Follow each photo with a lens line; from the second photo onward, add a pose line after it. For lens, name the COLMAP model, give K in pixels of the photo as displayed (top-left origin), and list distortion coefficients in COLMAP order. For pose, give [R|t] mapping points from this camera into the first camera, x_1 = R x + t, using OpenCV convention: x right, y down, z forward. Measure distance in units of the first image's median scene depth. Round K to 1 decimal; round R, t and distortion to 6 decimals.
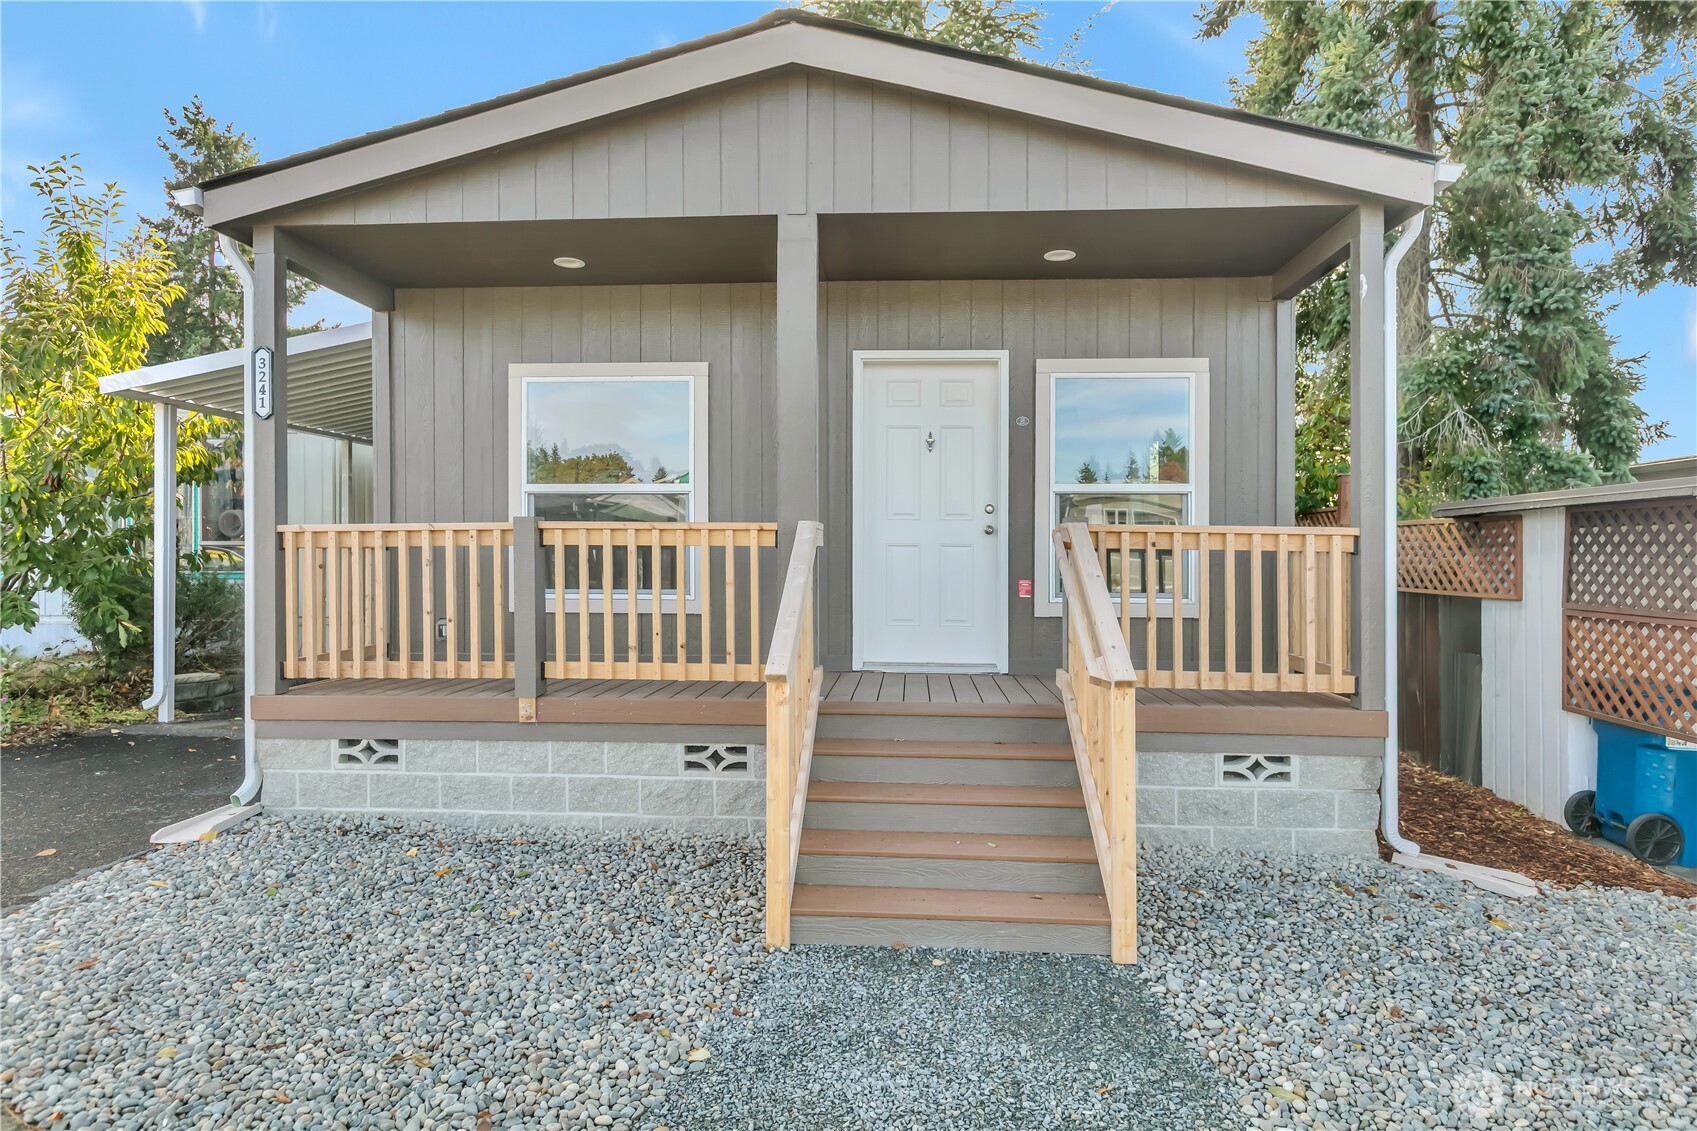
lens RADIAL K [[641.1, 0, 755.4], [0, 641.1, 557.5], [0, 0, 1]] dist [0.001168, -0.000402]
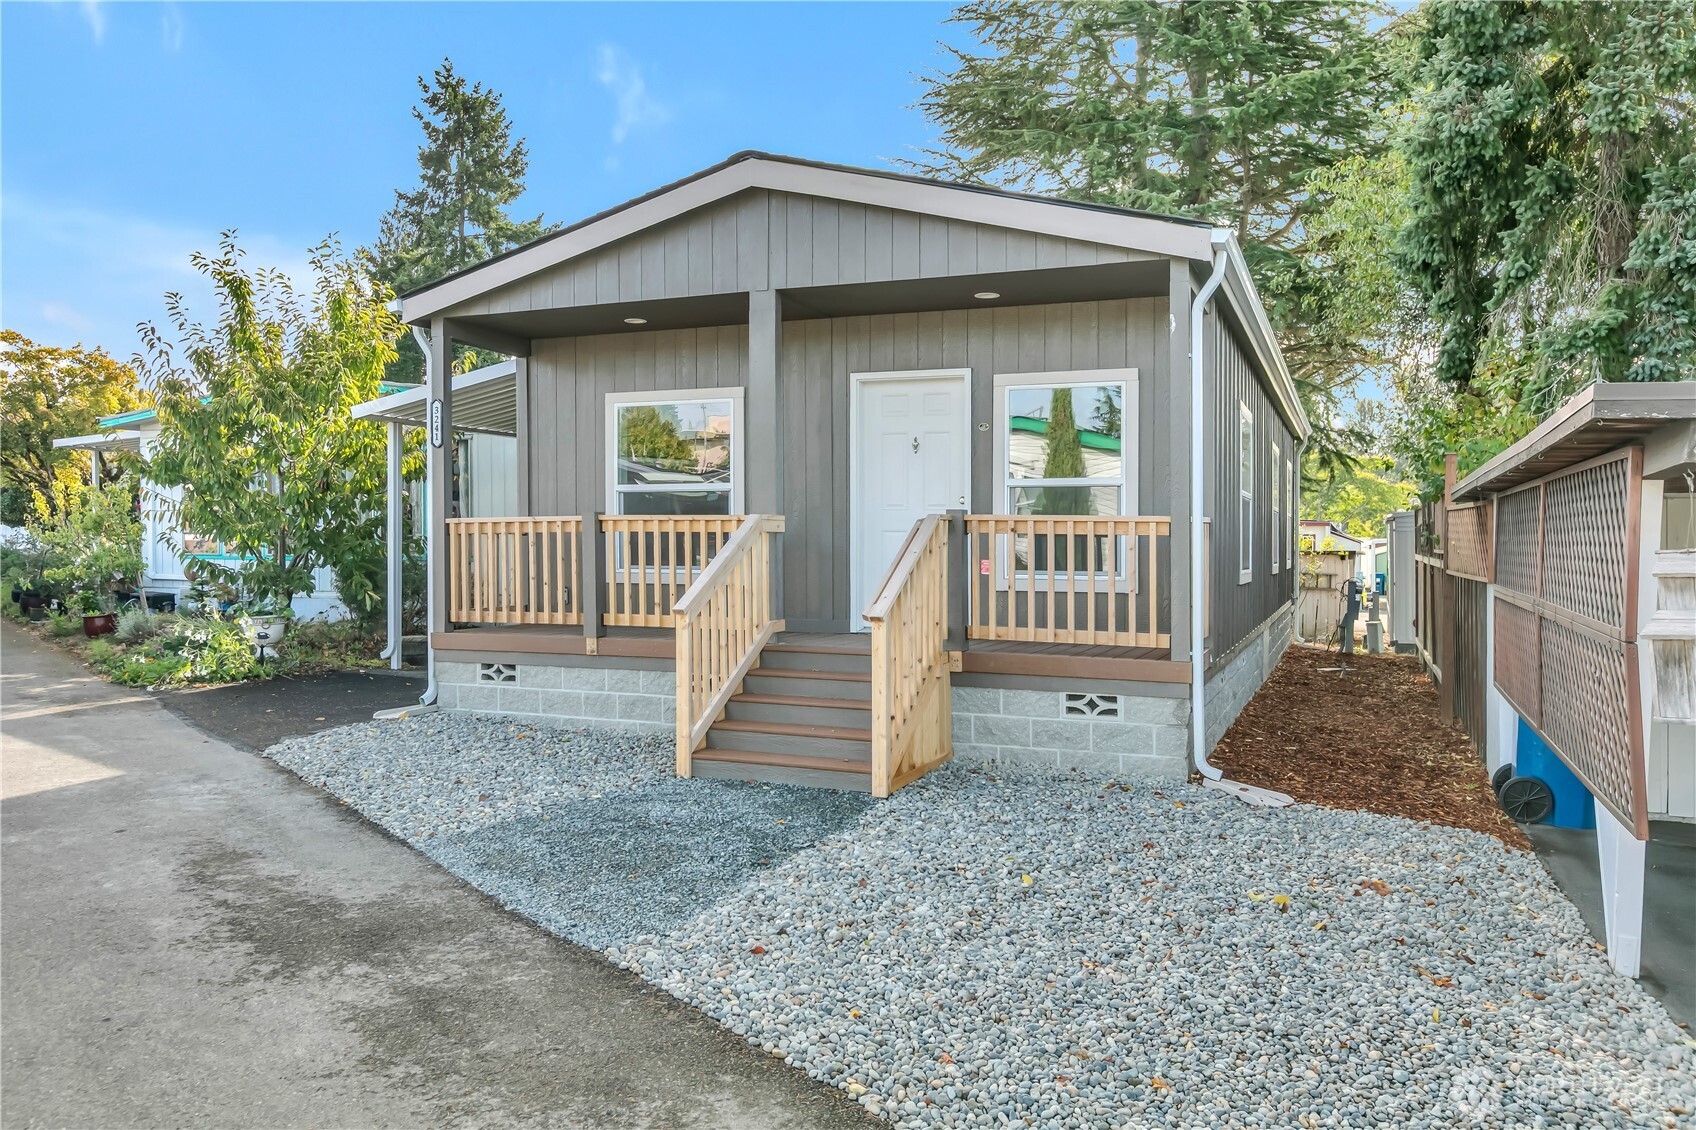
lens RADIAL K [[778.7, 0, 855.5], [0, 778.7, 552.5], [0, 0, 1]] dist [0.000206, -0.000115]
pose [[0.972868, 0.003637, -0.231333, 0.597435], [-0.001634, 0.999959, 0.008853, 0.010559], [0.231356, -0.008235, 0.972834, -0.537627]]
